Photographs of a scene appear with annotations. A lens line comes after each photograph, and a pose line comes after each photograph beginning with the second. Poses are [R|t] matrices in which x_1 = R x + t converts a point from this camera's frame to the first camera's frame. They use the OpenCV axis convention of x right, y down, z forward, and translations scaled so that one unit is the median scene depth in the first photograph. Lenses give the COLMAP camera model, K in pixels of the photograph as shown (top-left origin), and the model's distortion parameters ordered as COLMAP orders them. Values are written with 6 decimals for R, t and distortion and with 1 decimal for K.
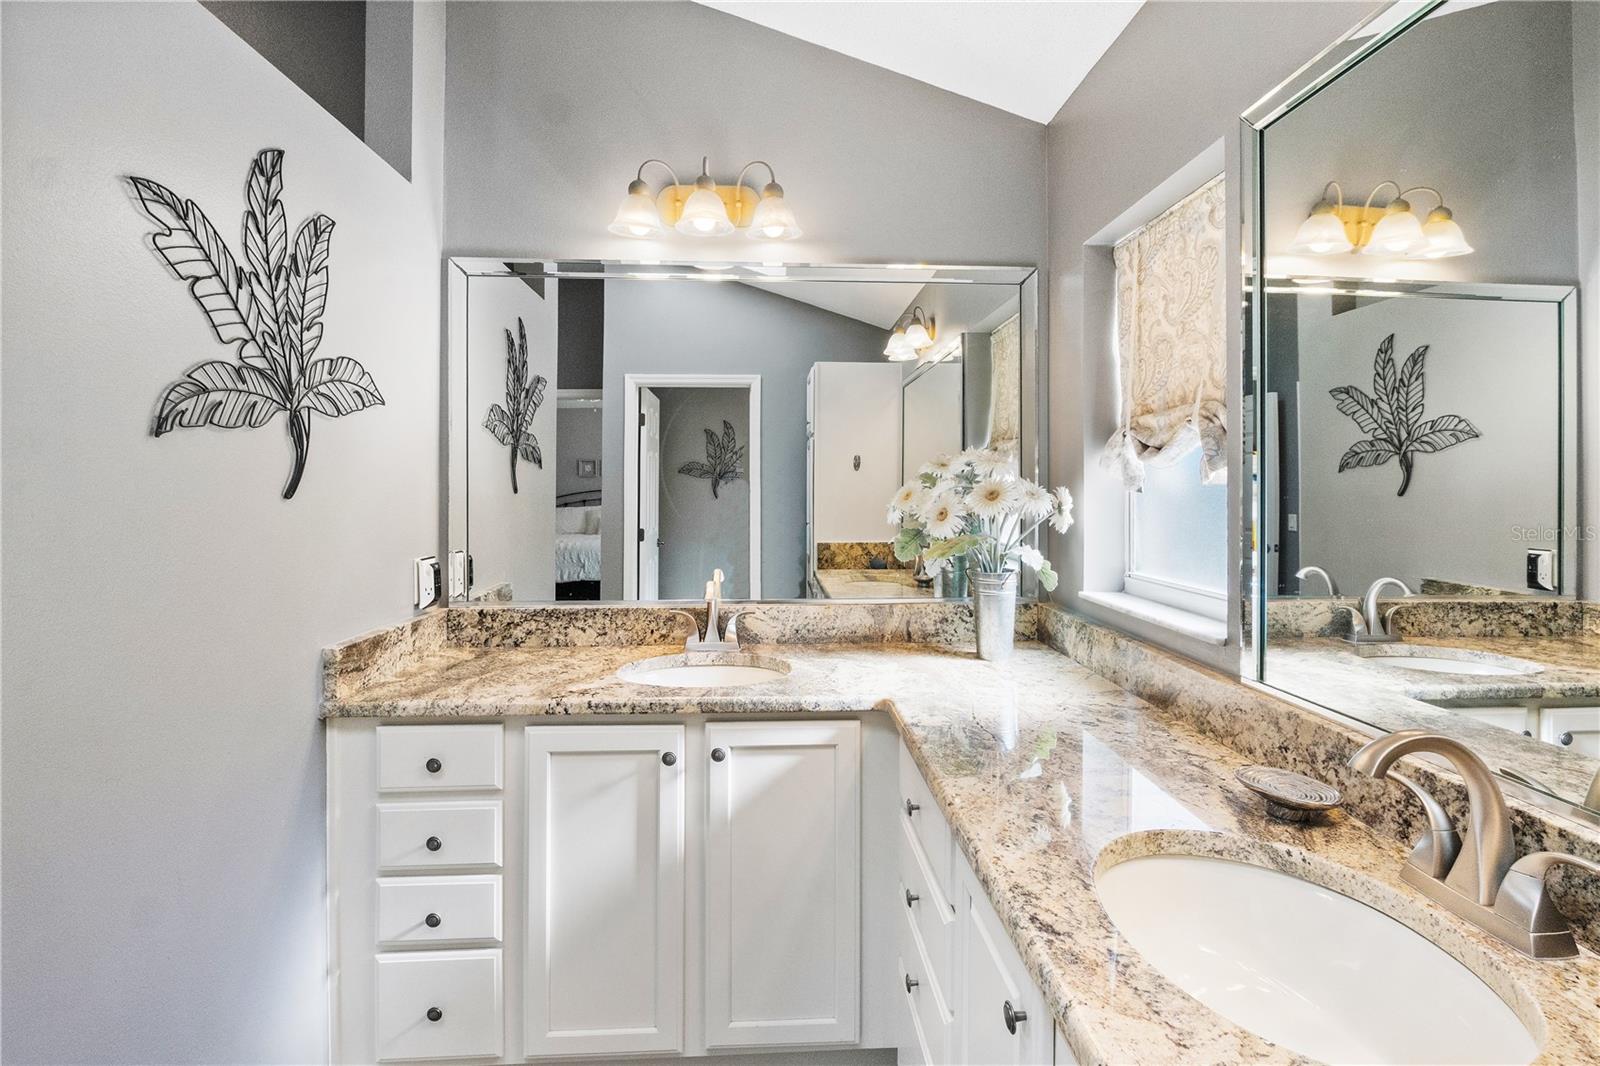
lens RADIAL K [[752.1, 0, 802.8], [0, 752.1, 486.2], [0, 0, 1]] dist [-0.004279, -0.000686]
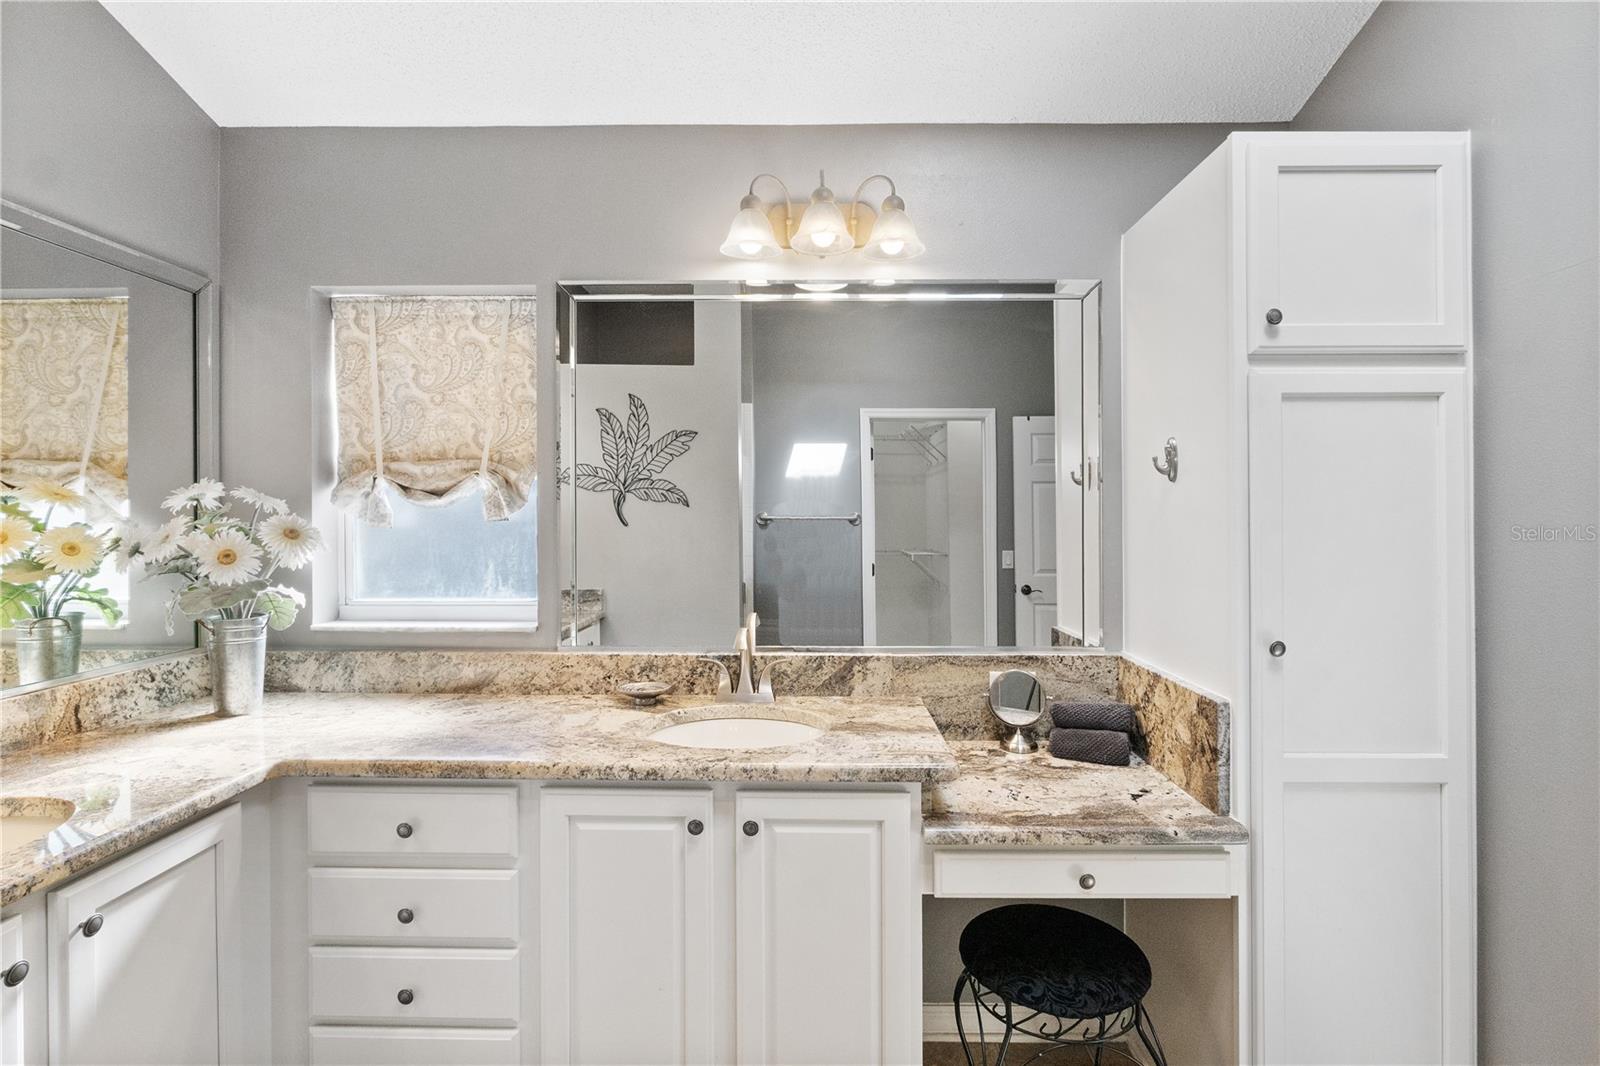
lens RADIAL K [[753.1, 0, 806.8], [0, 753.1, 516.0], [0, 0, 1]] dist [-0.019449, 0.010334]
pose [[0.080067, -0.006387, 0.996769, -0.674003], [-0.001366, 0.999978, 0.006517, -0.018846], [-0.996789, -0.001883, 0.080057, 0.272456]]
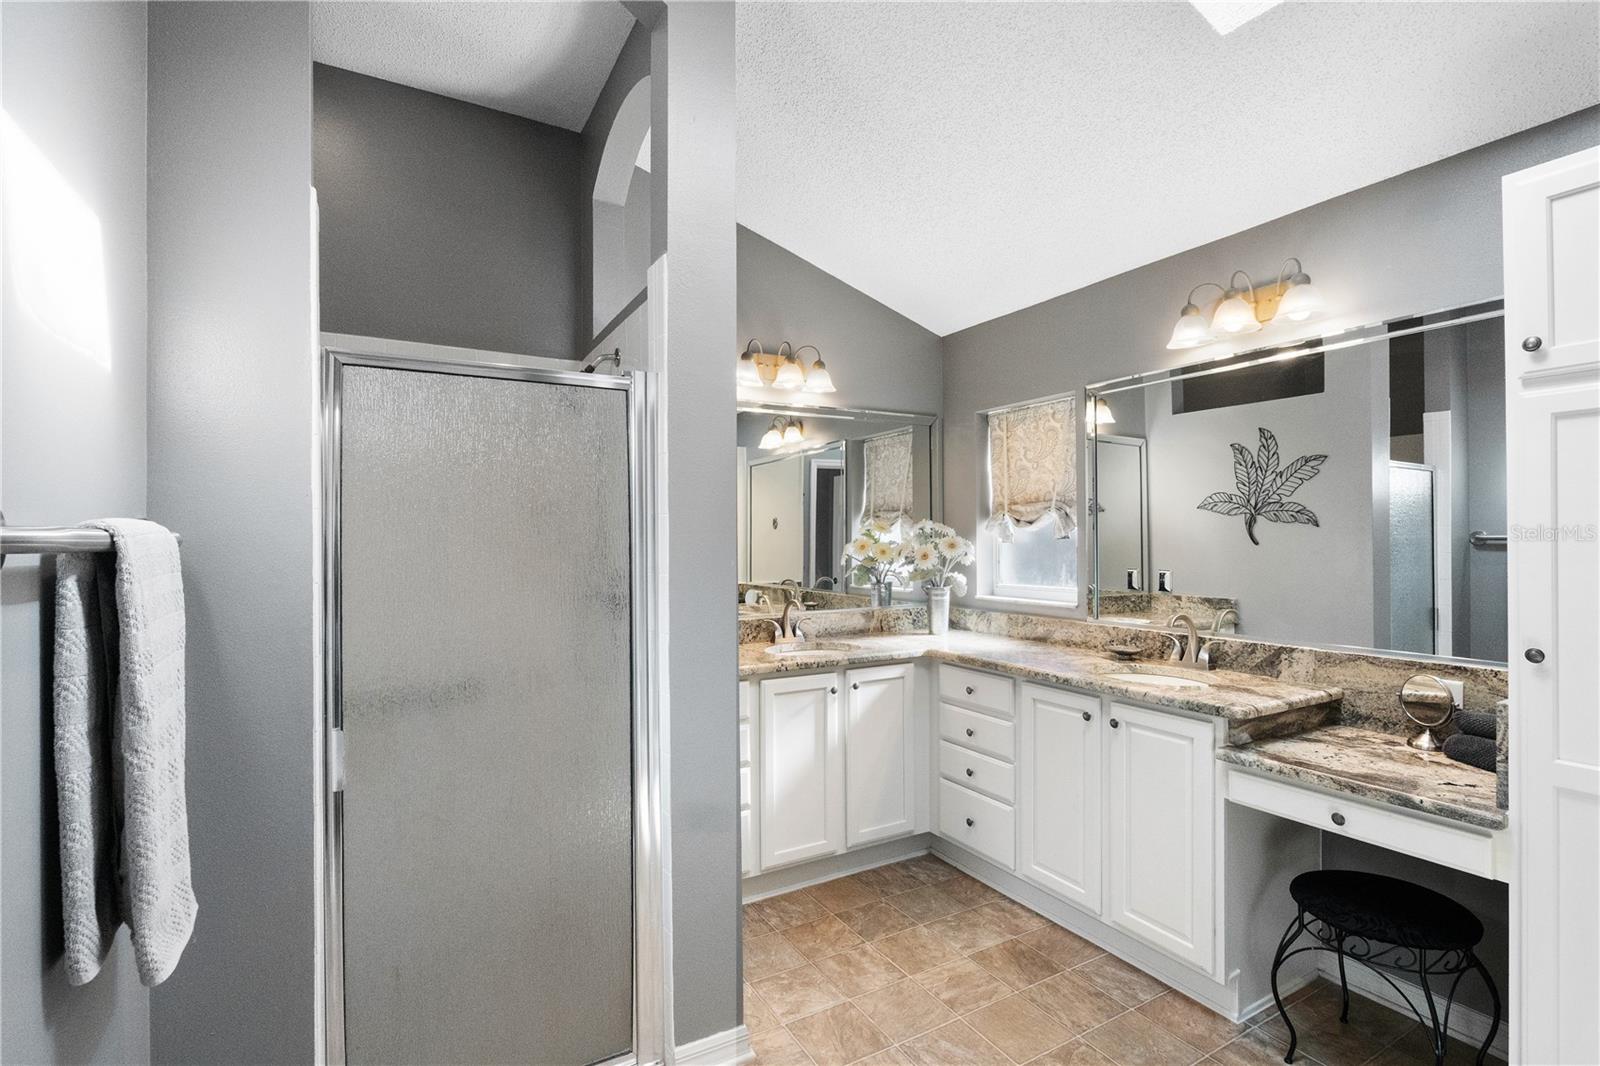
lens RADIAL K [[737.8, 0, 803.6], [0, 737.8, 540.9], [0, 0, 1]] dist [-0.001135, -0.000061]
pose [[0.898176, -0.010453, 0.439512, -0.945561], [0.008995, 0.999945, 0.005400, -0.013937], [-0.439544, -0.000897, 0.898220, -0.542277]]
